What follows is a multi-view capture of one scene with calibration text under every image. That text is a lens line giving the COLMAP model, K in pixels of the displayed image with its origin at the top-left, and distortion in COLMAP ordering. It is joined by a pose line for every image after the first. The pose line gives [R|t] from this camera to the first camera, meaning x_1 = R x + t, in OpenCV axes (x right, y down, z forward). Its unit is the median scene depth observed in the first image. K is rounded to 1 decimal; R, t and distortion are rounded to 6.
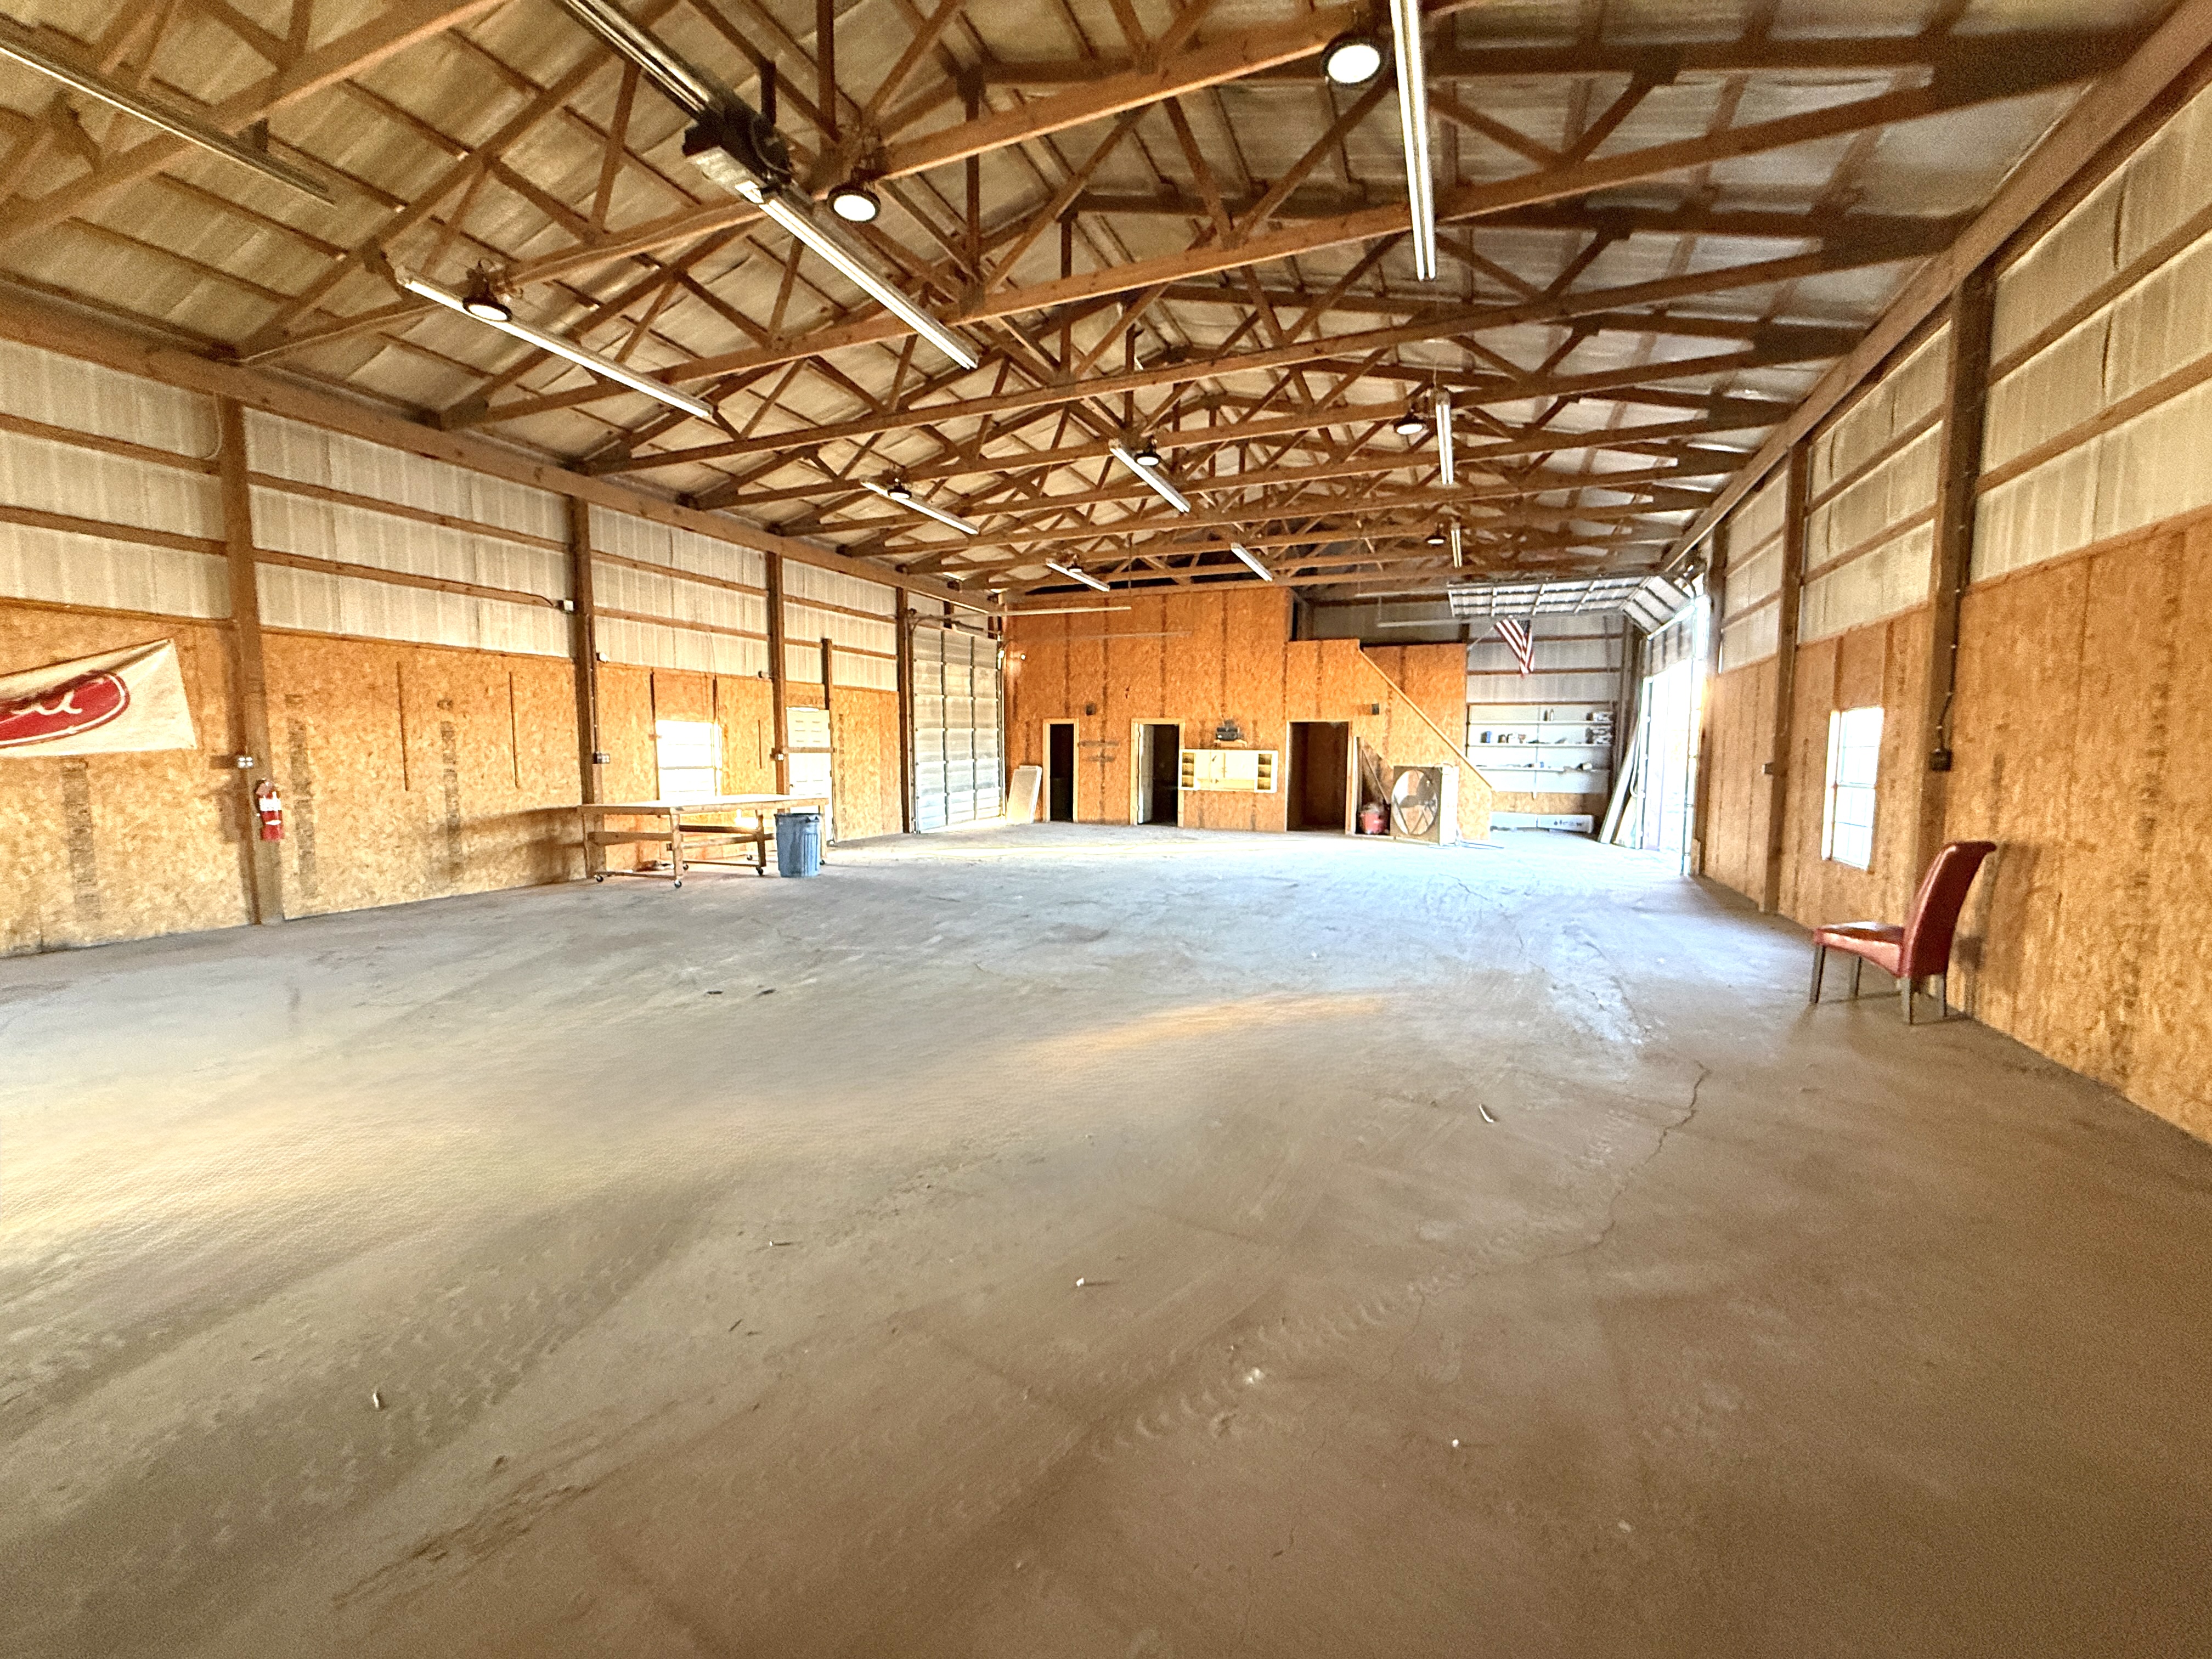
lens RADIAL K [[881.7, 0, 1101.3], [0, 881.7, 829.0], [0, 0, 1]] dist [0.000364, -0.000166]
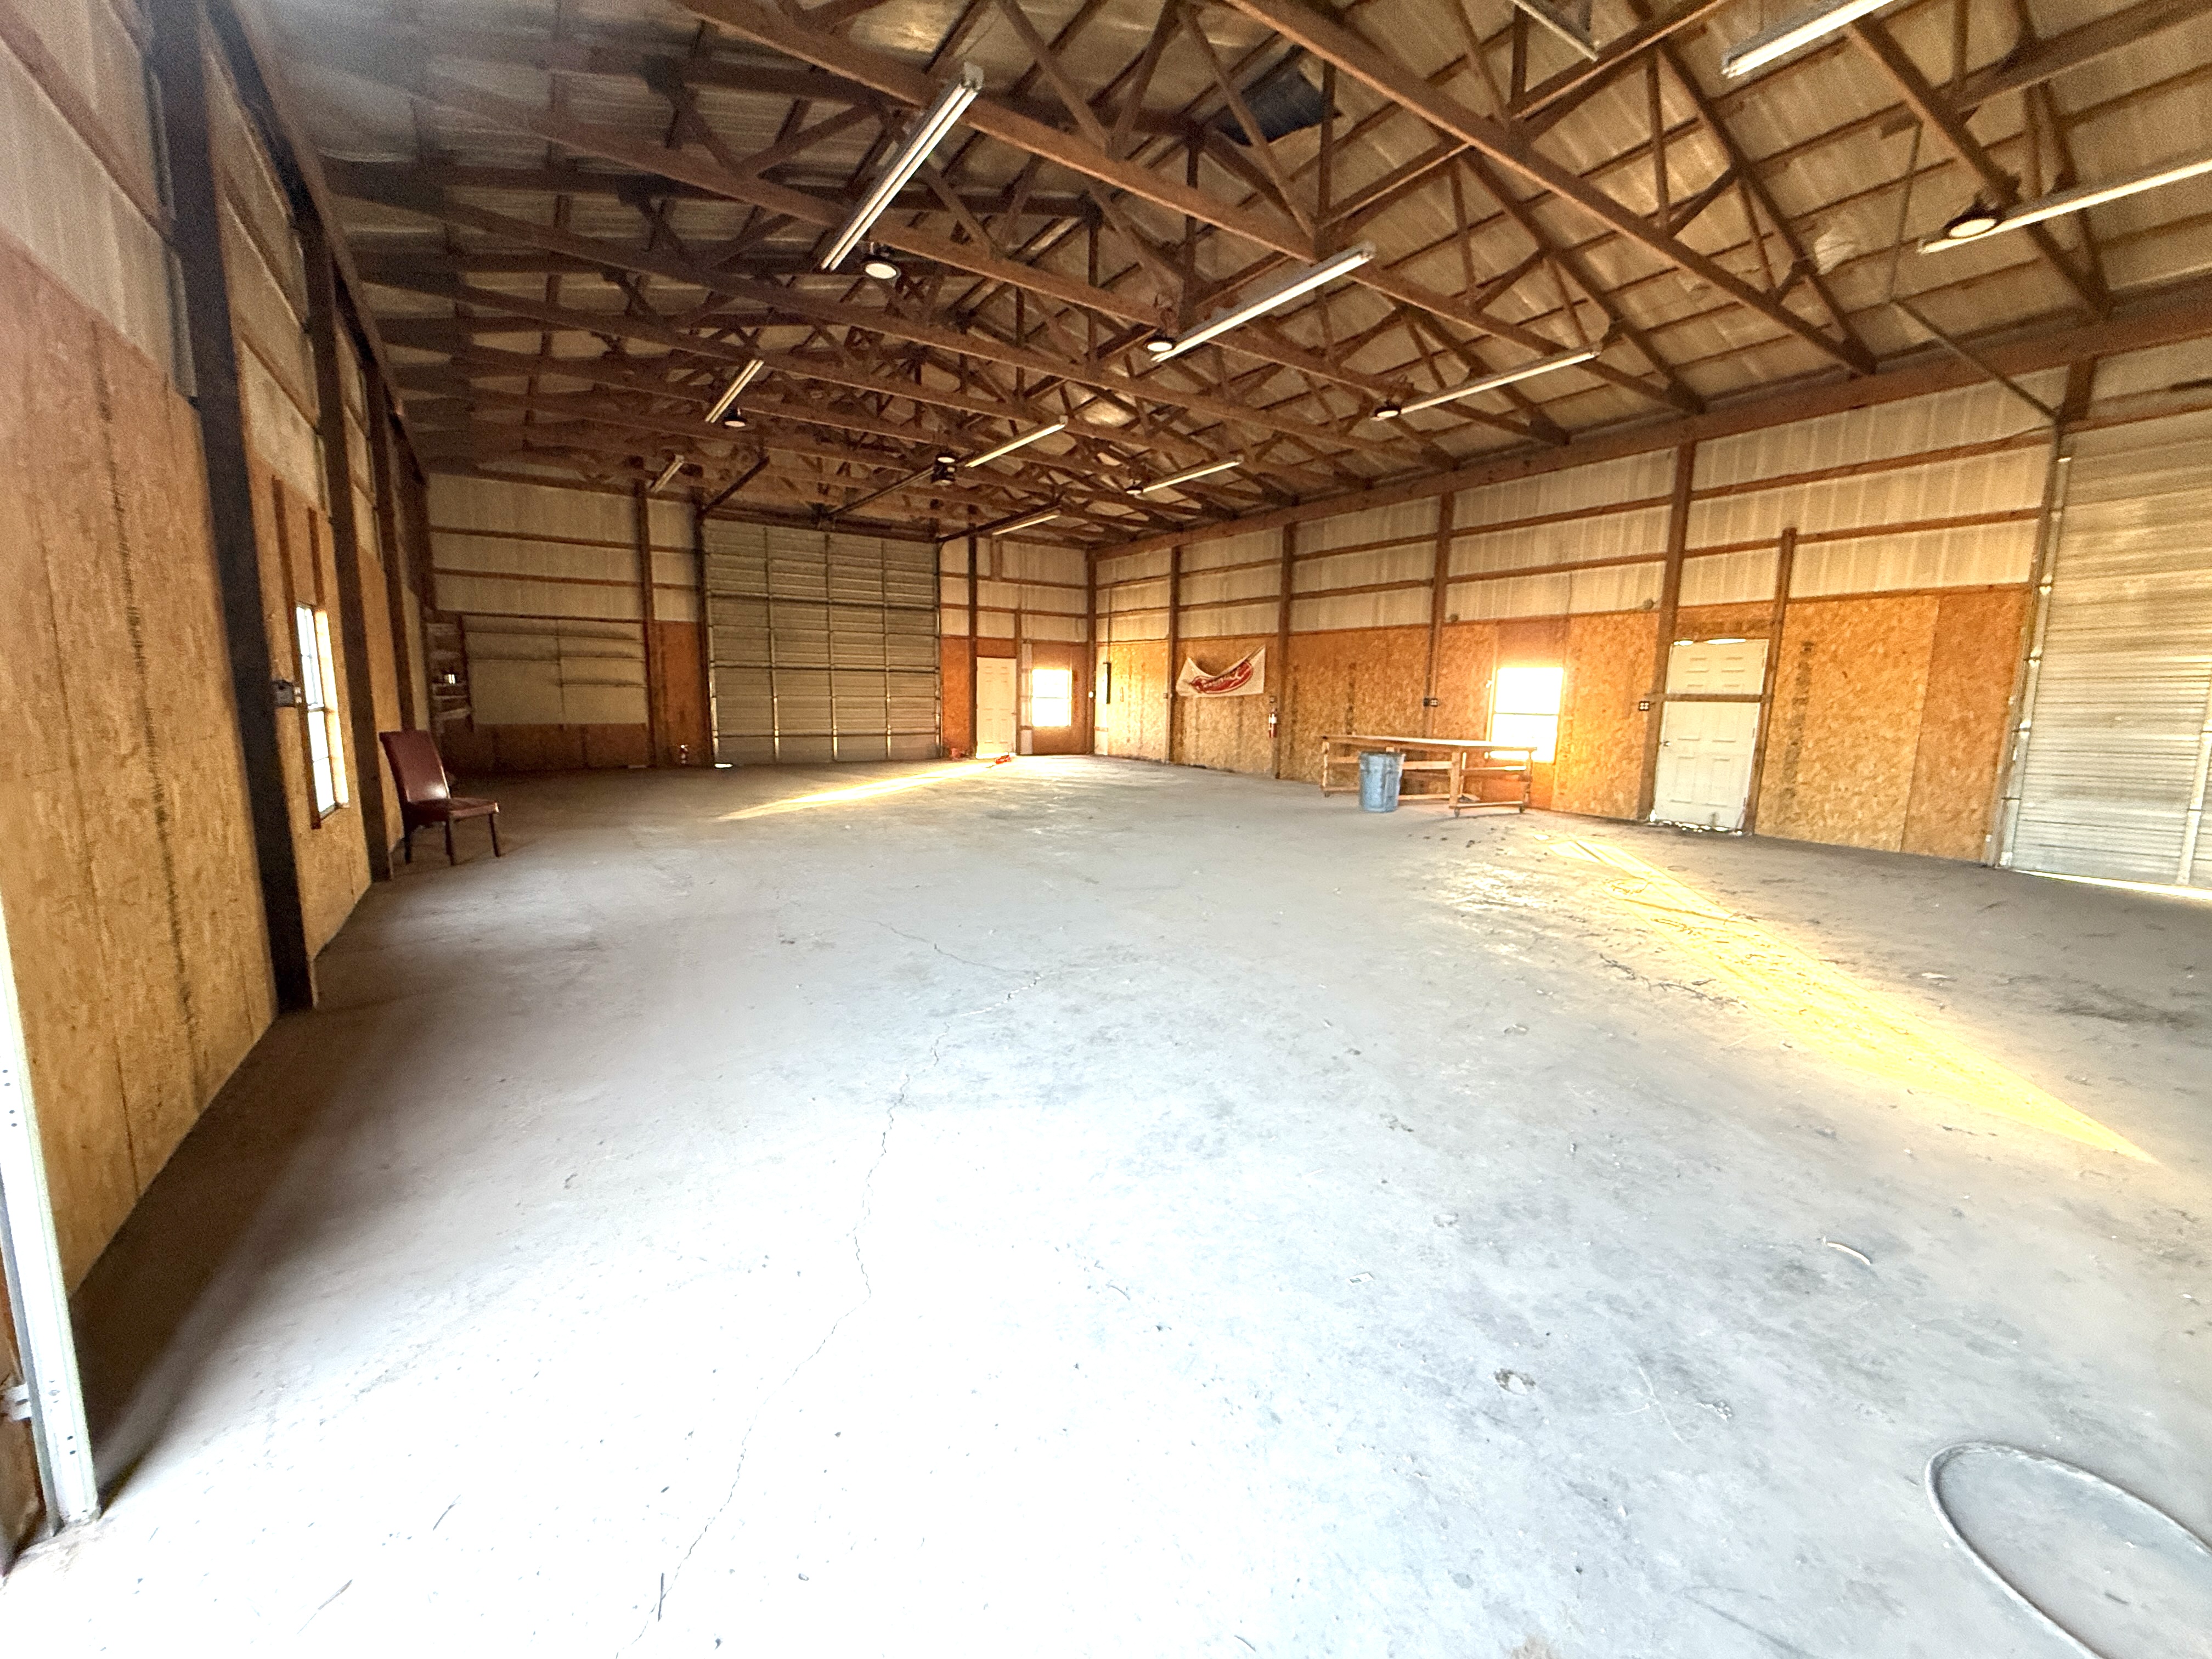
lens RADIAL K [[881.7, 0, 1100.7], [0, 881.7, 828.2], [0, 0, 1]] dist [0.000364, -0.000166]
pose [[-0.551710, 0.109684, -0.826792, 0.862482], [-0.095400, 0.976509, 0.193205, -0.119350], [0.828562, 0.185469, -0.528286, 1.524091]]
